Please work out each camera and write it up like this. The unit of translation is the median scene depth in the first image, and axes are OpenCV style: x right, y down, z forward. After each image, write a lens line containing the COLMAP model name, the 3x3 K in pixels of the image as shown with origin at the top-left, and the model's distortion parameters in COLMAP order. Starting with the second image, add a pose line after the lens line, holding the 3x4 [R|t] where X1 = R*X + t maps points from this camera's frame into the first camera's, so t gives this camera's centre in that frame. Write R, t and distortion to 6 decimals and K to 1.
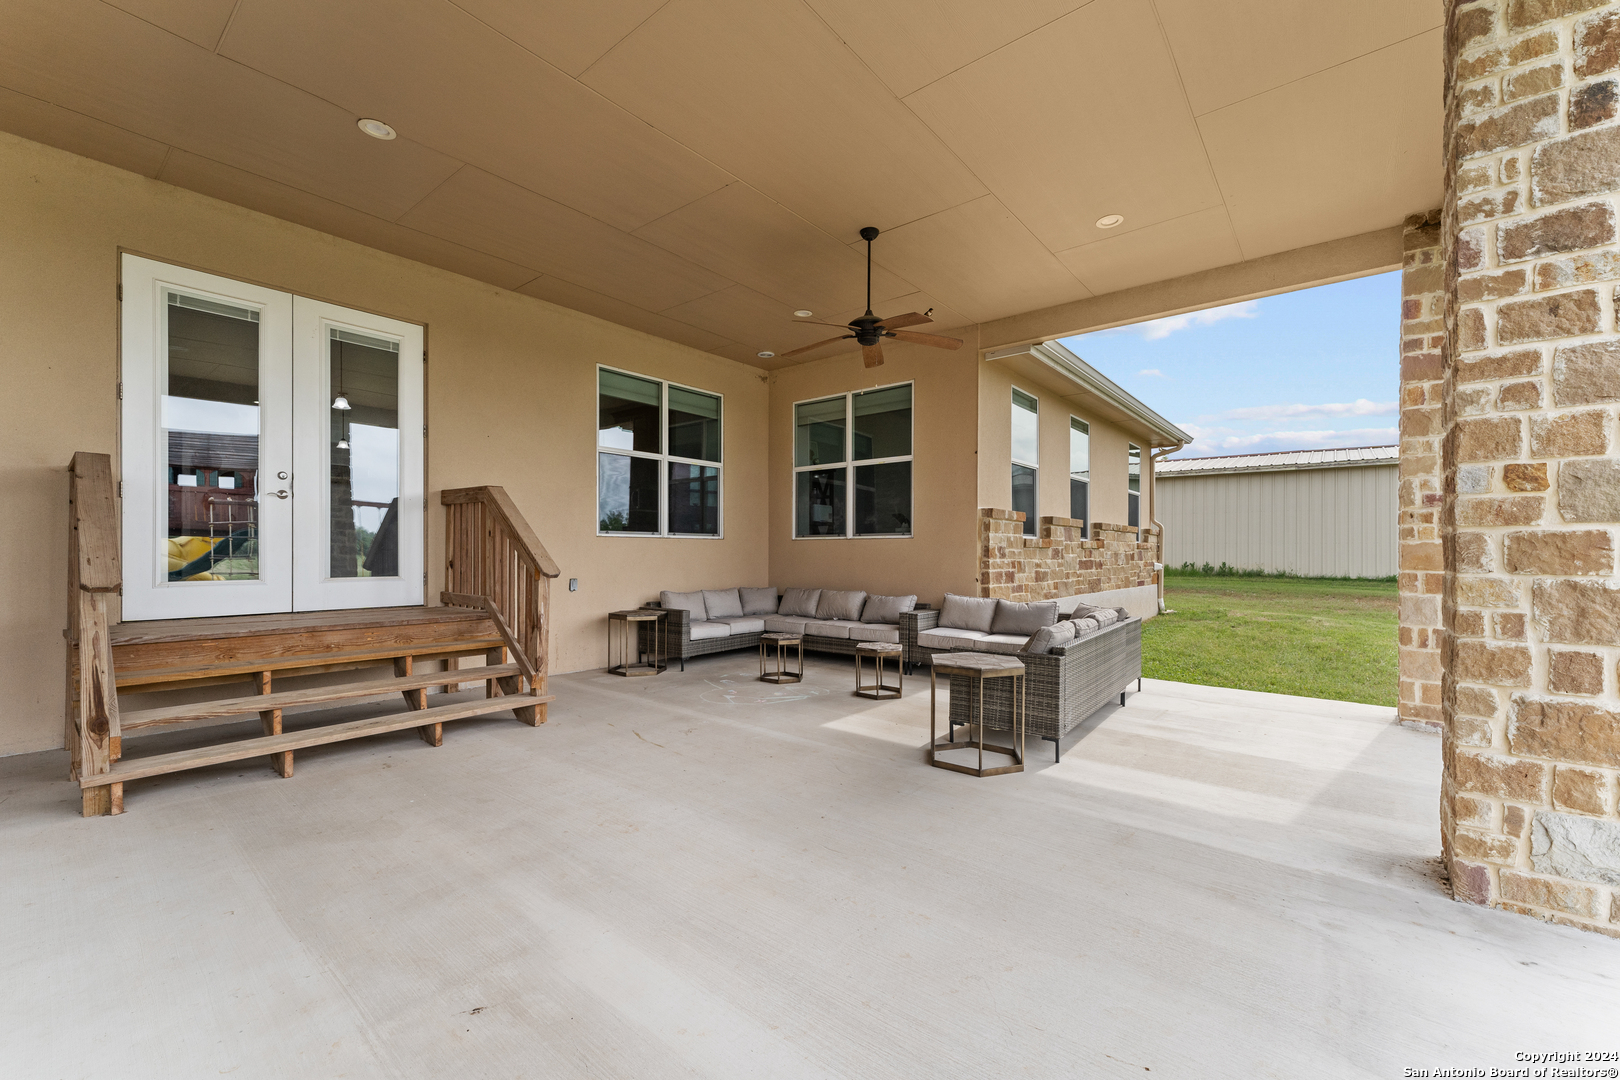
lens RADIAL K [[670.5, 0, 808.3], [0, 670.5, 550.6], [0, 0, 1]] dist [0.003867, 0.000276]
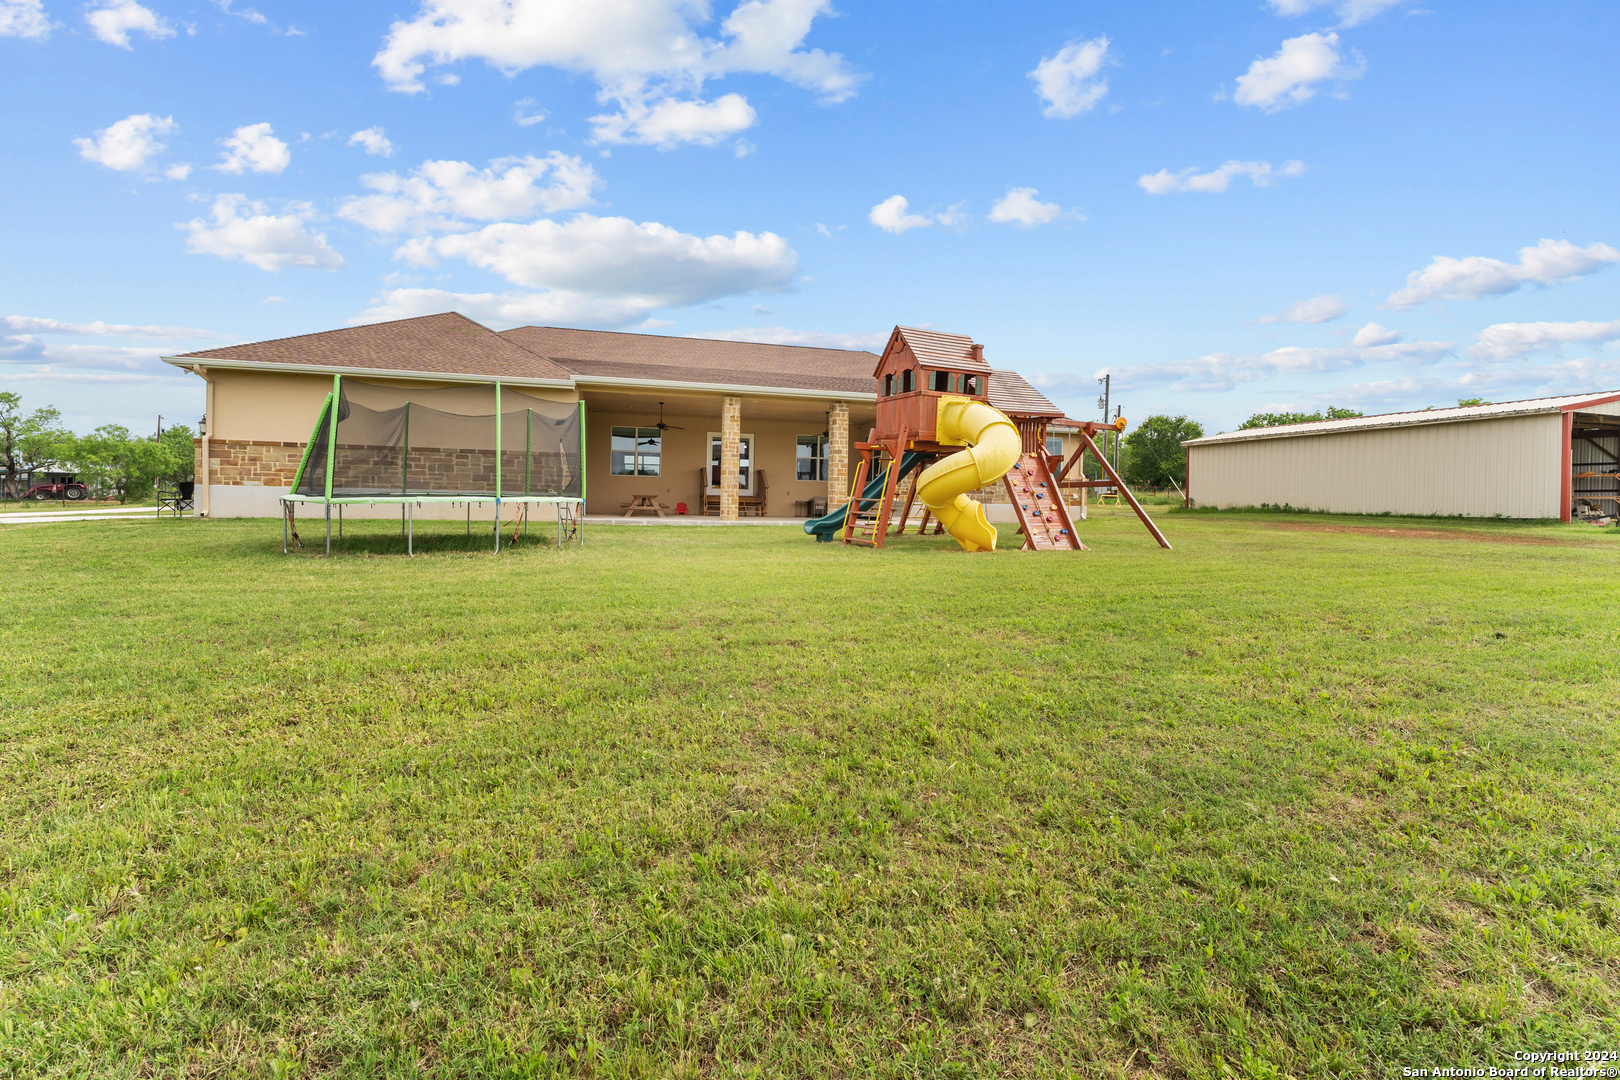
lens RADIAL K [[683.8, 0, 810.0], [0, 683.8, 540.0], [0, 0, 1]] dist [-0.000314, -0.000026]
pose [[0.821982, 0.042537, -0.567923, 2.503514], [-0.014594, 0.998453, 0.053662, 0.132898], [0.569327, -0.035821, 0.821331, -2.723931]]
